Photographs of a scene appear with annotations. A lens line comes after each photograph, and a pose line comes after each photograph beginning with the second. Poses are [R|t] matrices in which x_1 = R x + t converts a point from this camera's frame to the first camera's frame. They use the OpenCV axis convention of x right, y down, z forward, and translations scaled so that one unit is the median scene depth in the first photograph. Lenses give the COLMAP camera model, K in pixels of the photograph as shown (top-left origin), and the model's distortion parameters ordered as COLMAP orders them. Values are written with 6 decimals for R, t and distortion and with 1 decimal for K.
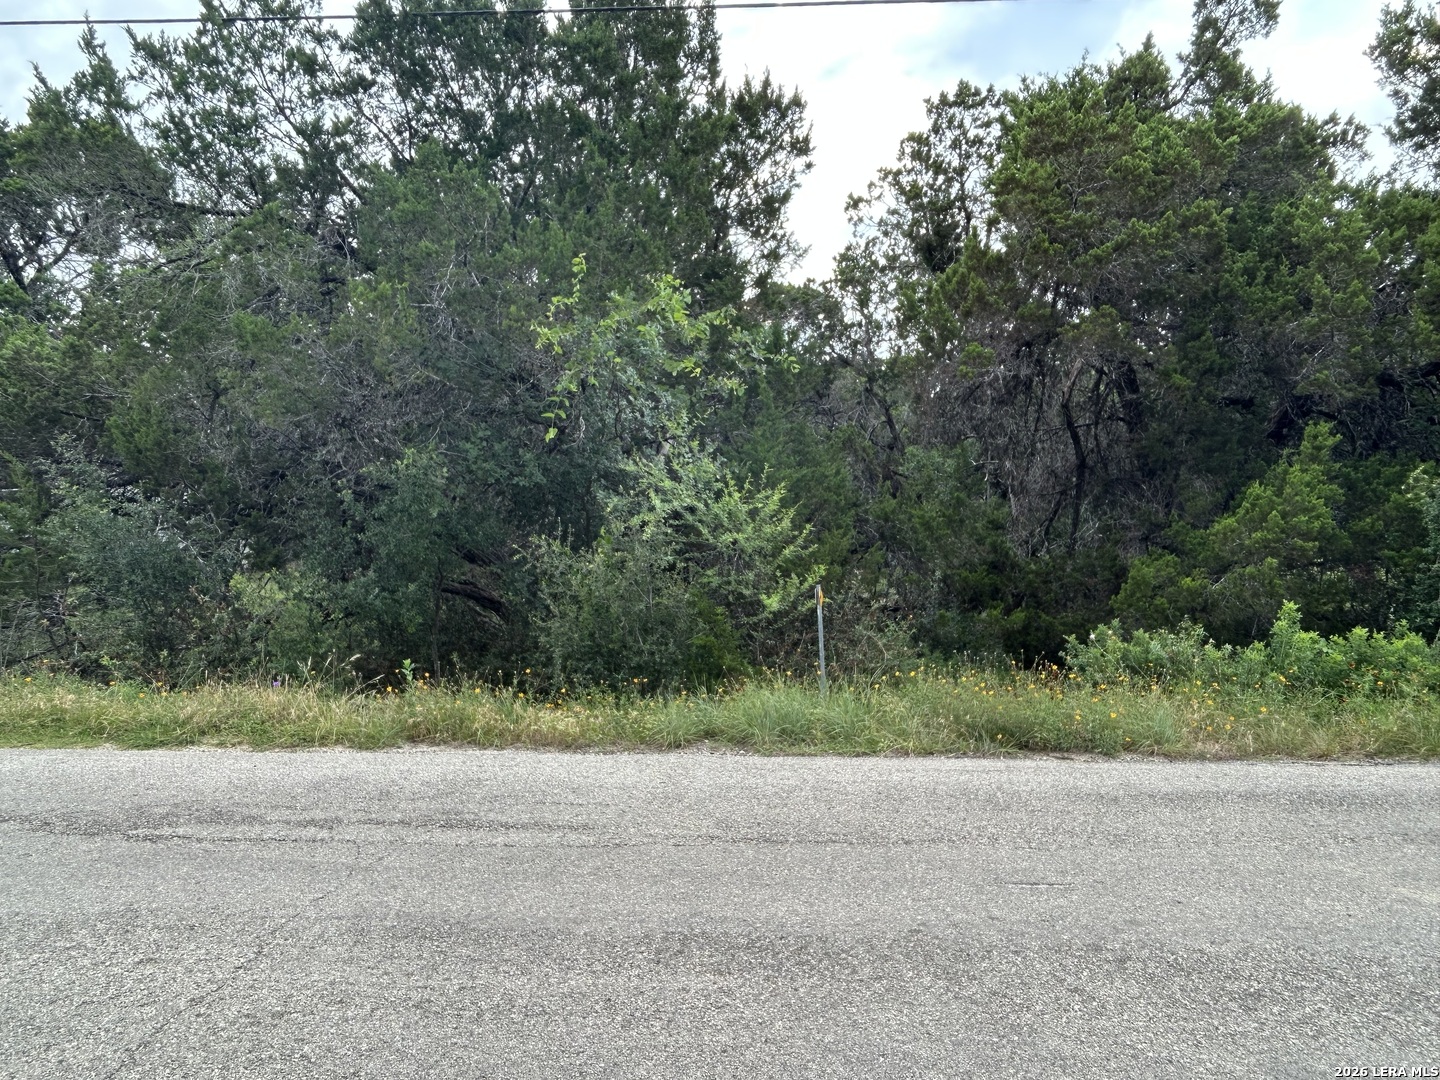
lens RADIAL K [[921.0, 0, 719.9], [0, 921.0, 541.8], [0, 0, 1]] dist [0.002955, 0.002783]
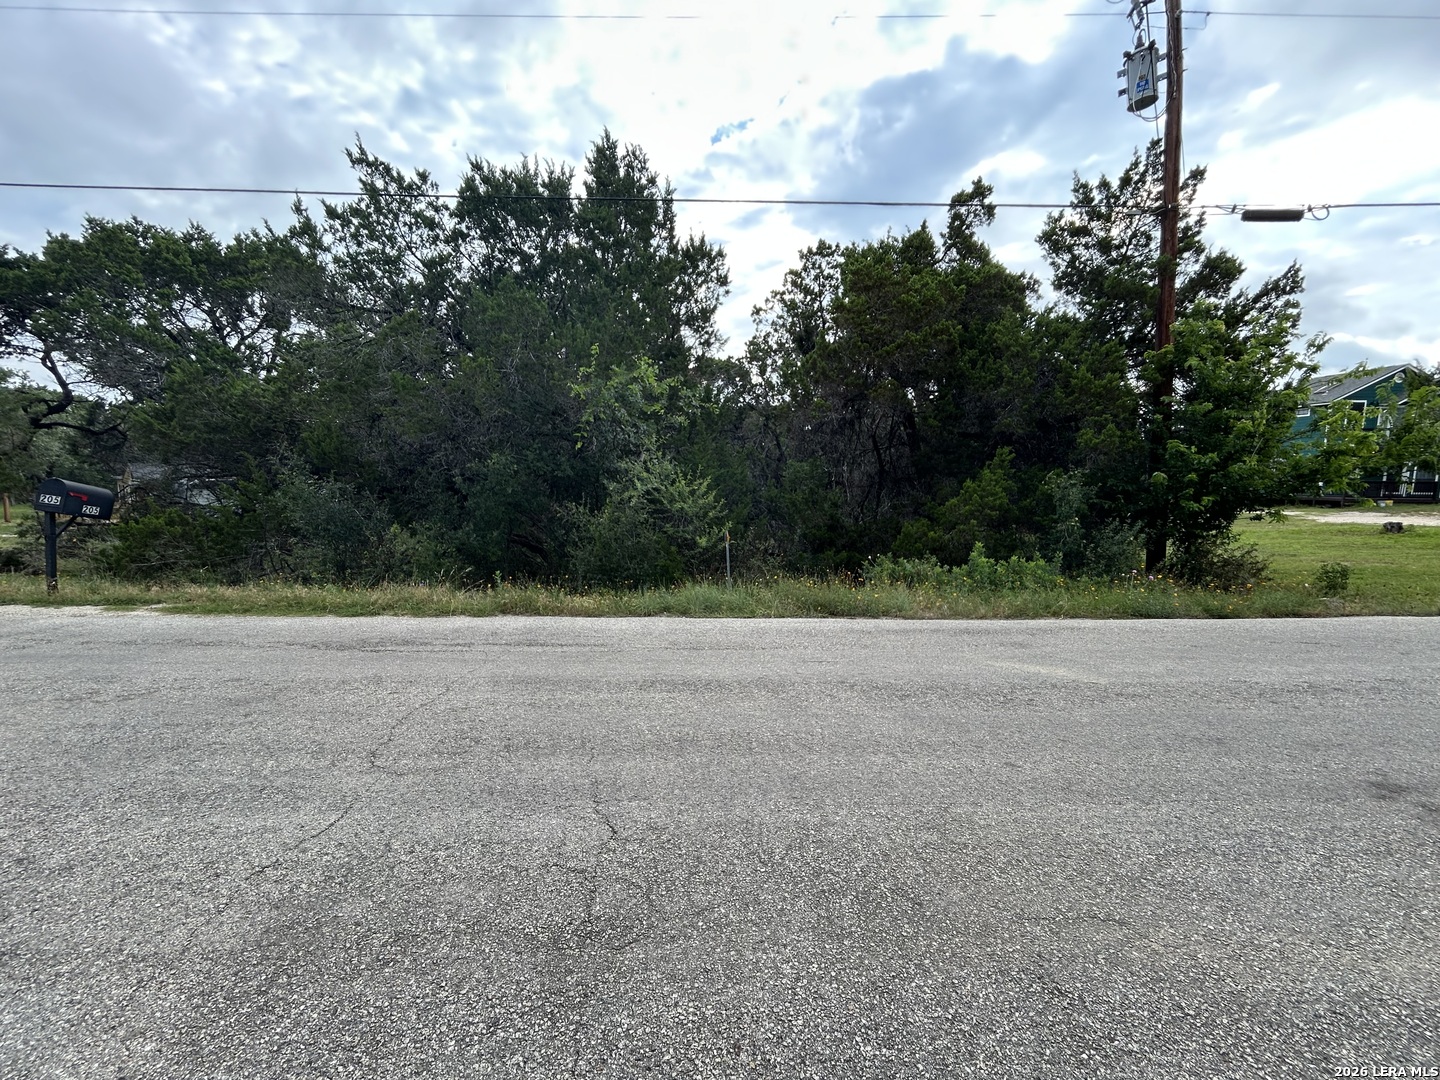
lens RADIAL K [[583.0, 0, 713.0], [0, 583.0, 538.7], [0, 0, 1]] dist [0.002248, -0.000001]
pose [[0.997913, 0.005199, 0.064364, 0.003791], [-0.007195, 0.999499, 0.030815, 0.020452], [-0.064171, -0.031214, 0.997451, -0.116287]]
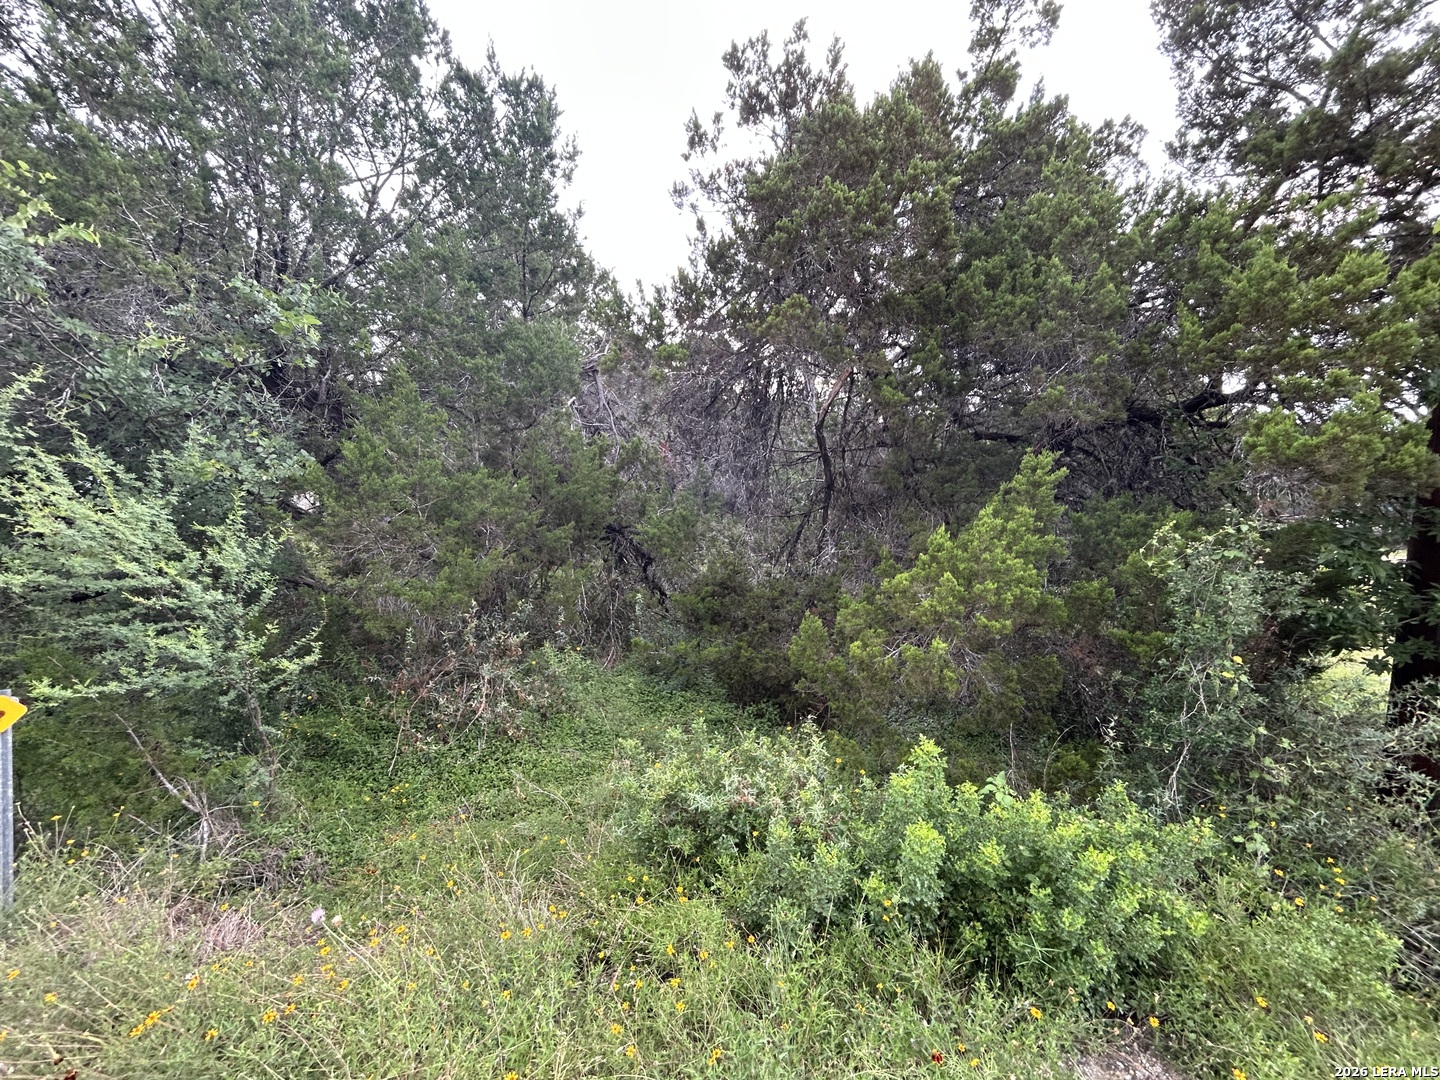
lens RADIAL K [[583.0, 0, 714.4], [0, 583.0, 539.2], [0, 0, 1]] dist [0.002248, -0.000001]
pose [[0.998121, 0.058110, -0.019430, 0.396184], [-0.057559, 0.997954, 0.027848, -0.054952], [0.021008, -0.026678, 0.999423, 0.515853]]
